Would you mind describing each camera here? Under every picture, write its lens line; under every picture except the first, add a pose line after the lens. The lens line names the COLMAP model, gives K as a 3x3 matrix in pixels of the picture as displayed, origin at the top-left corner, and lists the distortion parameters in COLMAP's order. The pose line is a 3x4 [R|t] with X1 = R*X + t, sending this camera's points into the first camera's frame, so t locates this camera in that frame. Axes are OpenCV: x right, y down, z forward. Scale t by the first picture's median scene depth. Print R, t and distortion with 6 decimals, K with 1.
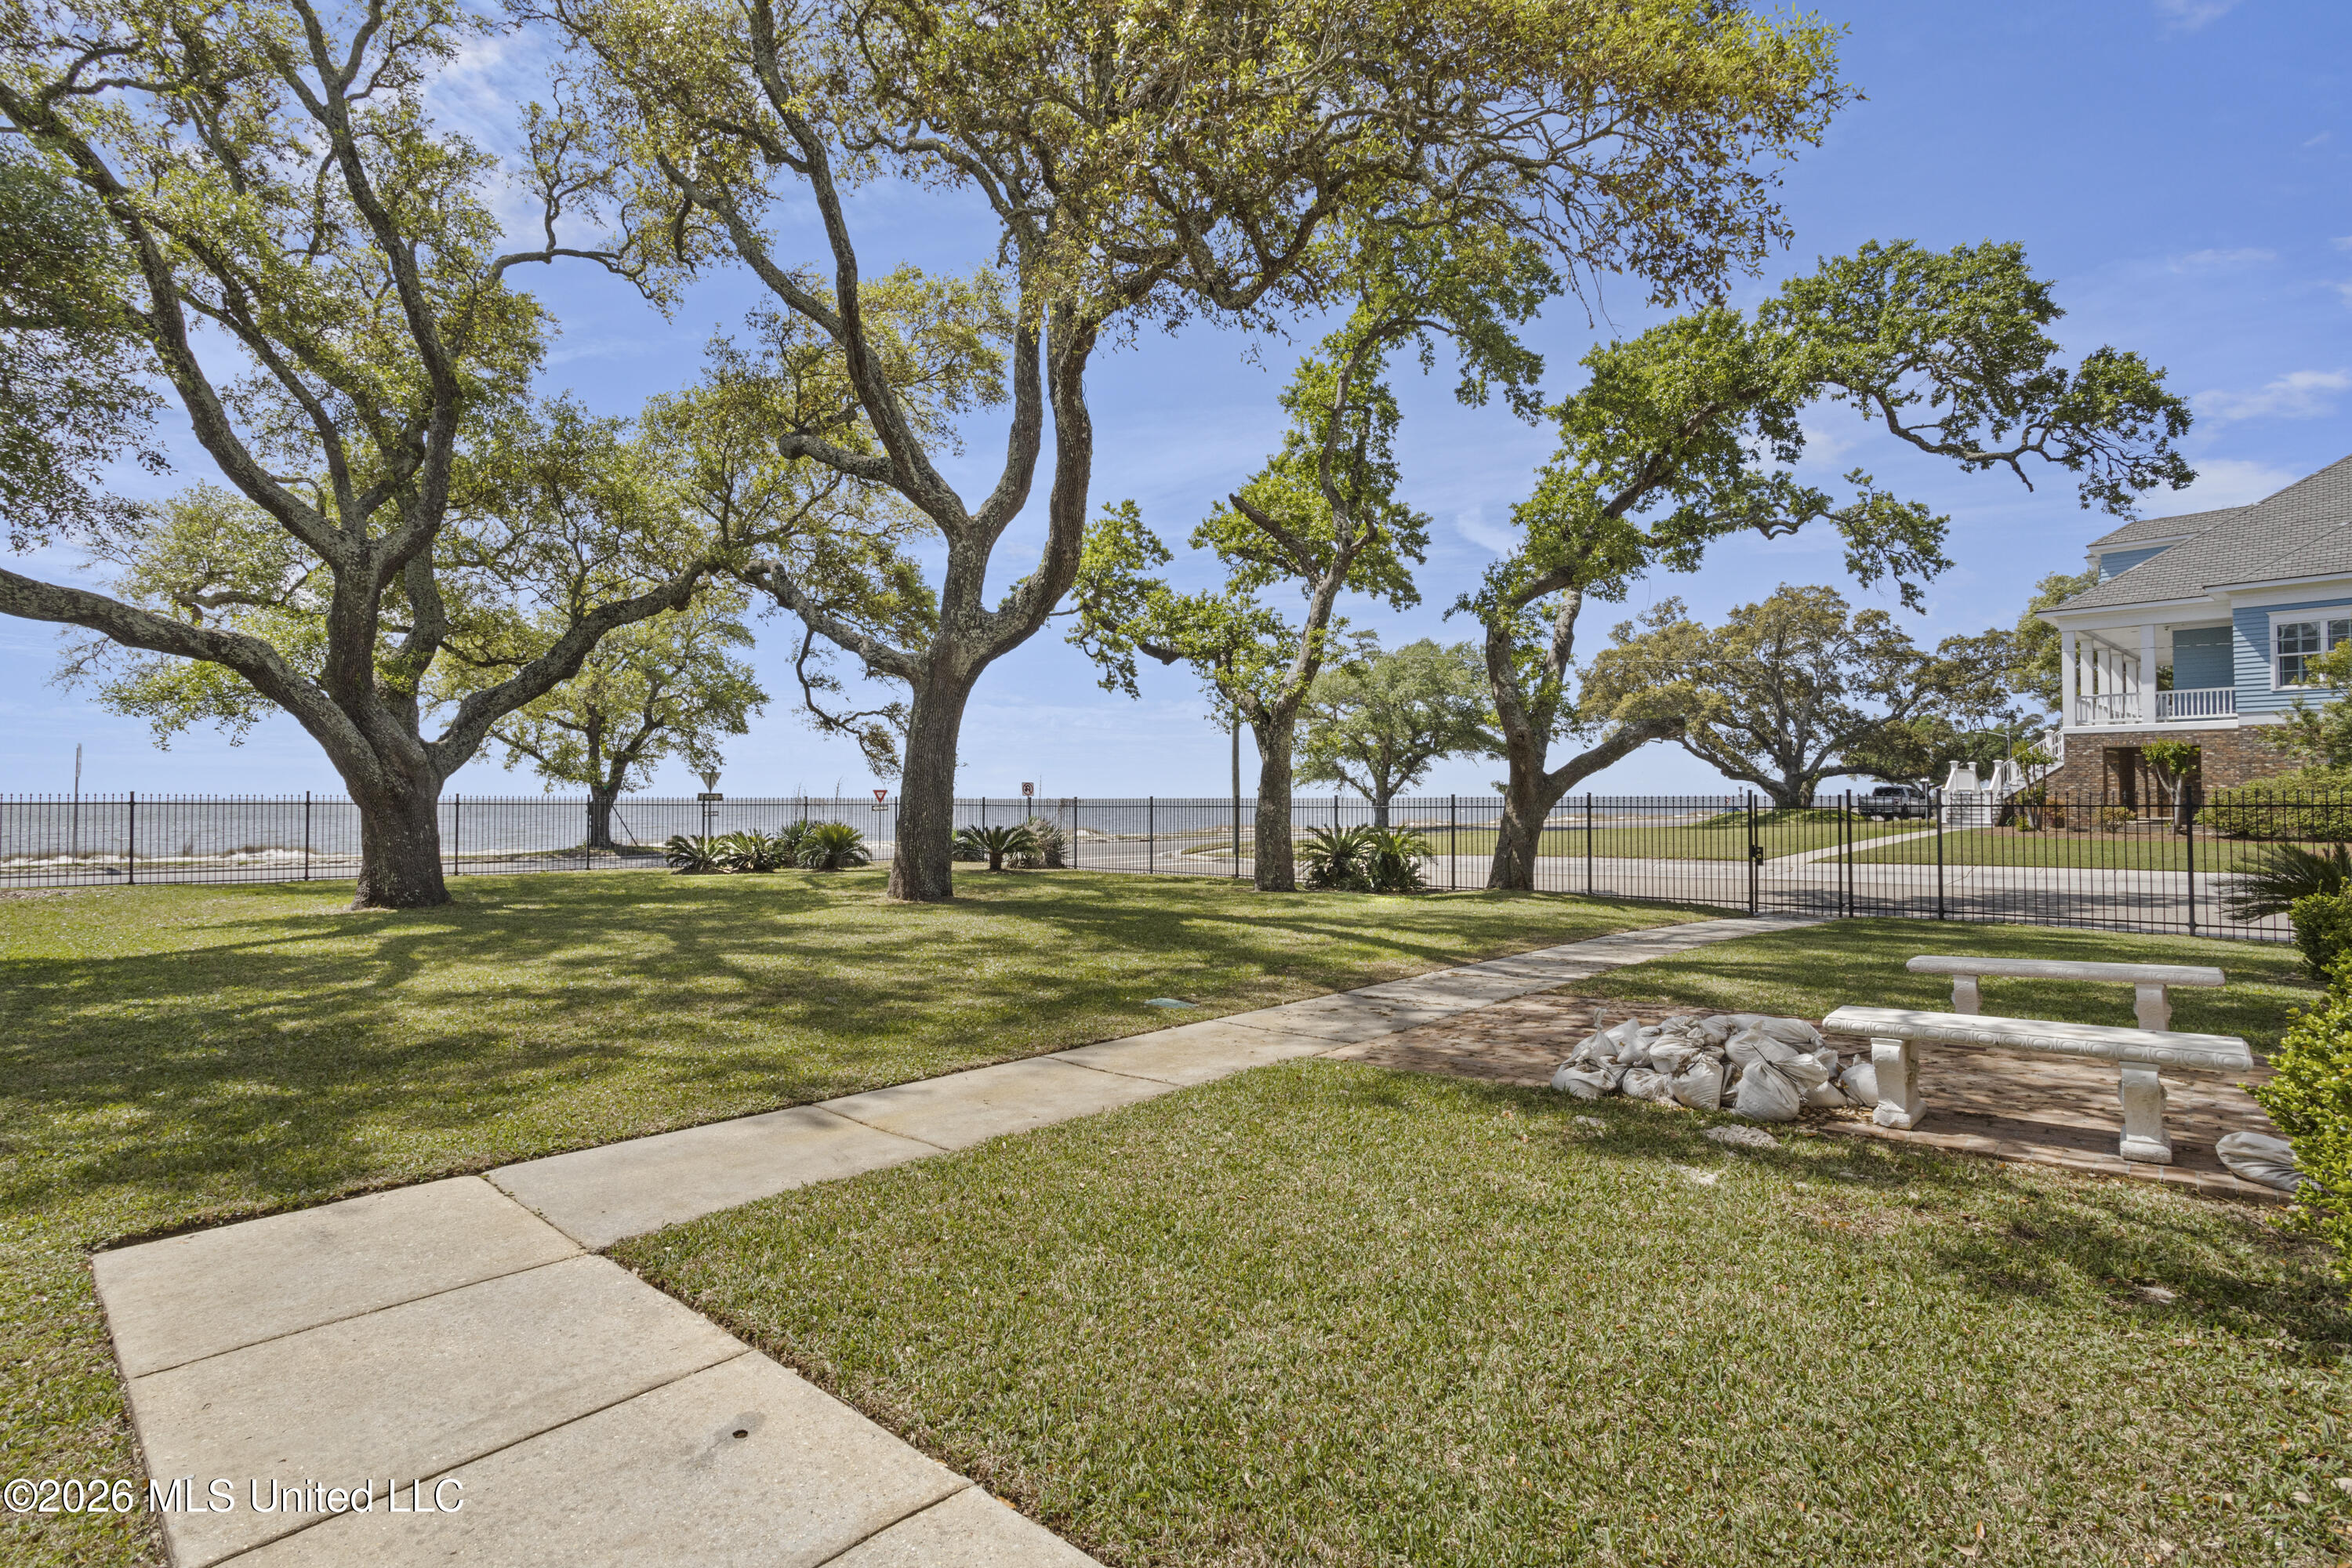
lens RADIAL K [[1125.5, 0, 1161.6], [0, 1125.5, 785.0], [0, 0, 1]] dist [-0.059418, 0.032502]
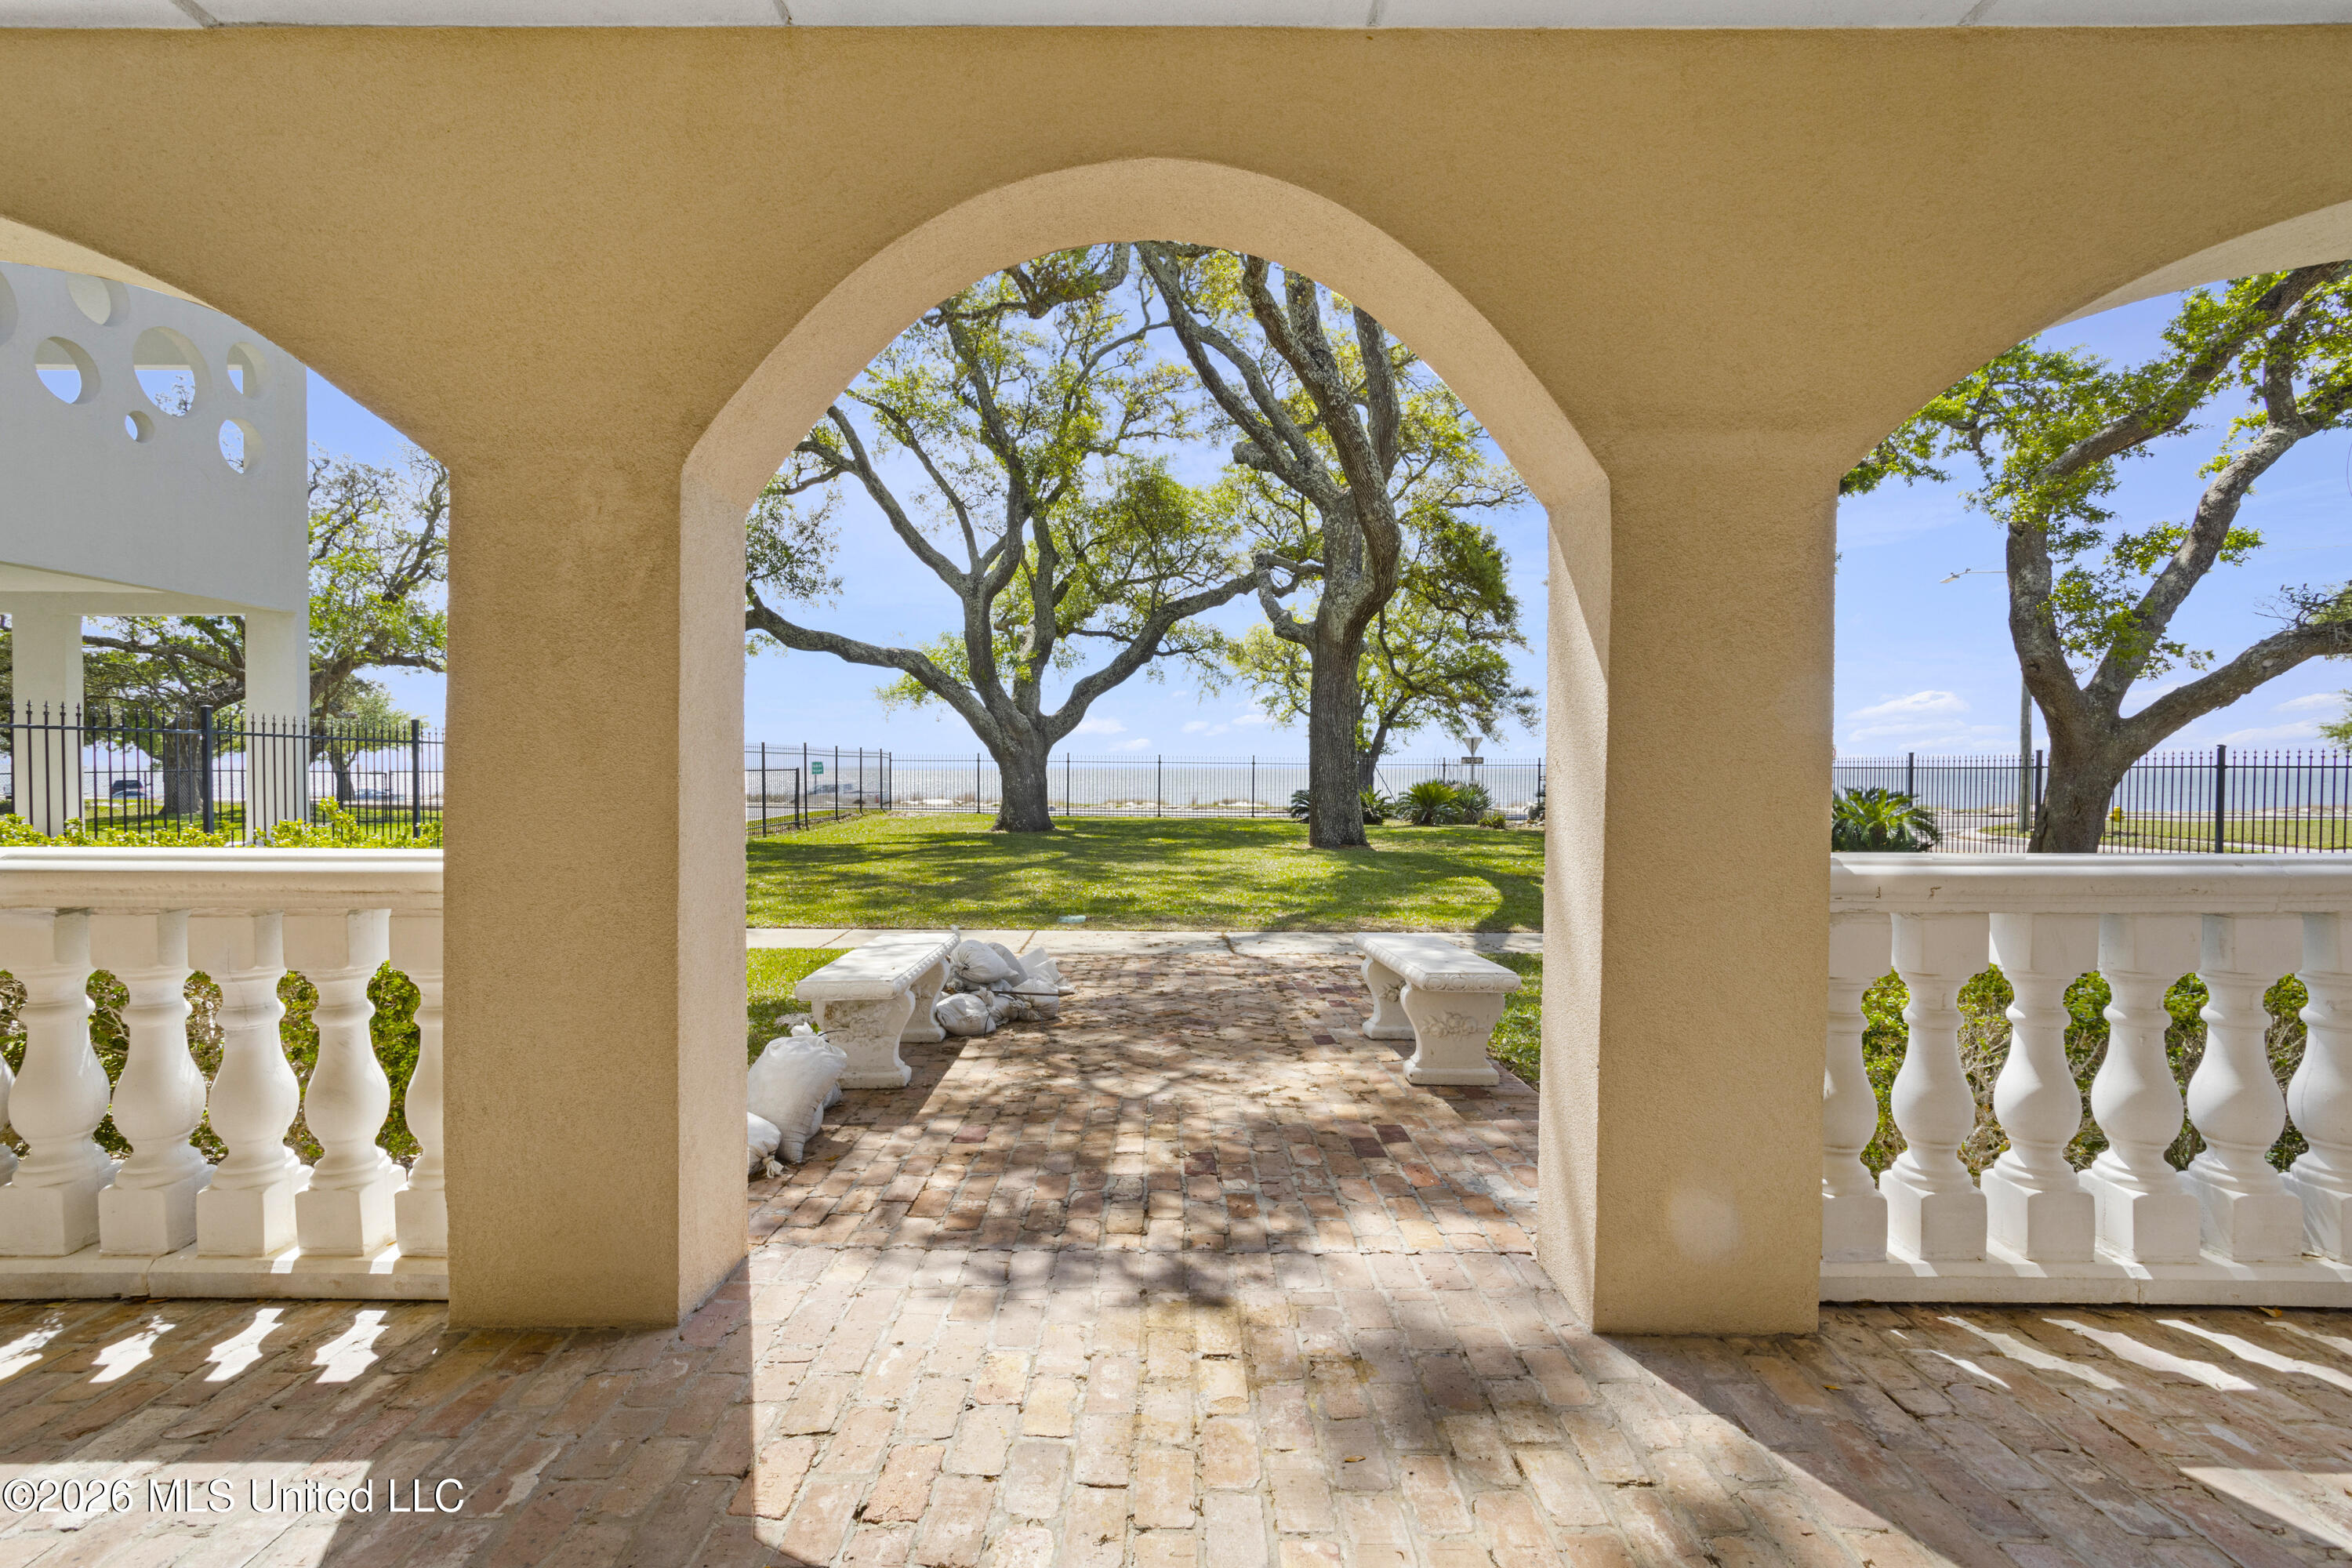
lens RADIAL K [[1125.5, 0, 1161.6], [0, 1125.5, 785.0], [0, 0, 1]] dist [-0.059418, 0.032502]
pose [[0.691038, 0.016713, -0.722625, 0.381566], [0.003739, 0.999637, 0.026696, 0.009803], [0.722809, -0.021150, 0.690725, 0.102518]]
